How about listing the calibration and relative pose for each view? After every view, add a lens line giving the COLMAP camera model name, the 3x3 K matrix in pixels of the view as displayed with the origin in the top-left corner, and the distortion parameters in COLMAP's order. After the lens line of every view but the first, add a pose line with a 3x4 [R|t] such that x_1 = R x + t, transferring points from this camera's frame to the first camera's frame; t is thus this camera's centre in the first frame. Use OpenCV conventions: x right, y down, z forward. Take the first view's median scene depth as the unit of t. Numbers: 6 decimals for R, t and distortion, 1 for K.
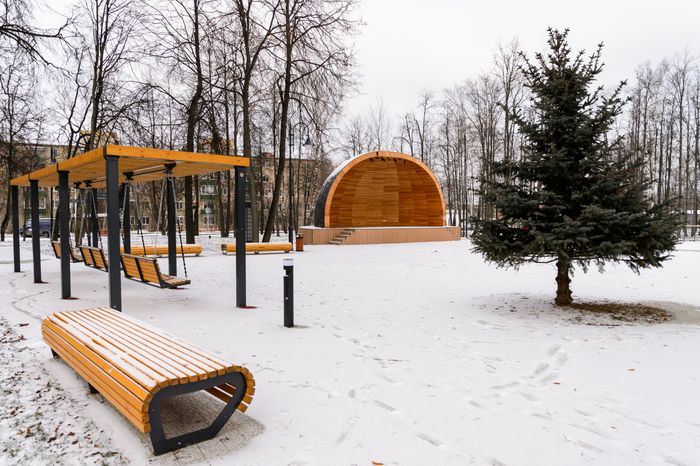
lens RADIAL K [[479.3, 0, 351.0], [0, 479.3, 230.8], [0, 0, 1]] dist [-0.061066, 0.002744]
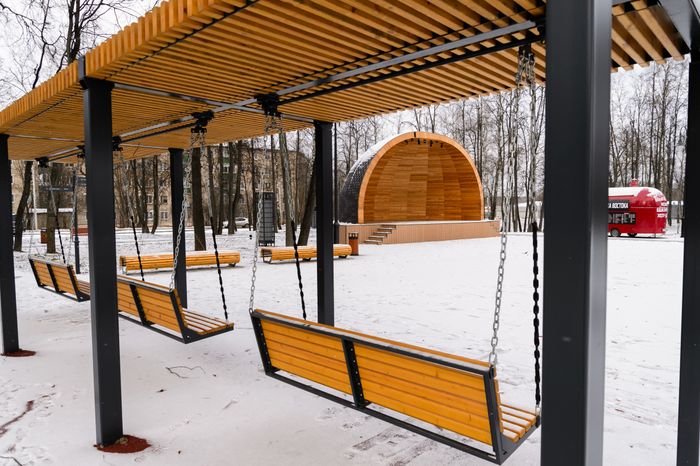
lens RADIAL K [[479.3, 0, 349.2], [0, 479.3, 235.0], [0, 0, 1]] dist [-0.061066, 0.002744]
pose [[0.997565, -0.008517, 0.069226, -0.120496], [0.007009, 0.999734, 0.021991, -0.004405], [-0.069395, -0.021452, 0.997359, 0.171283]]
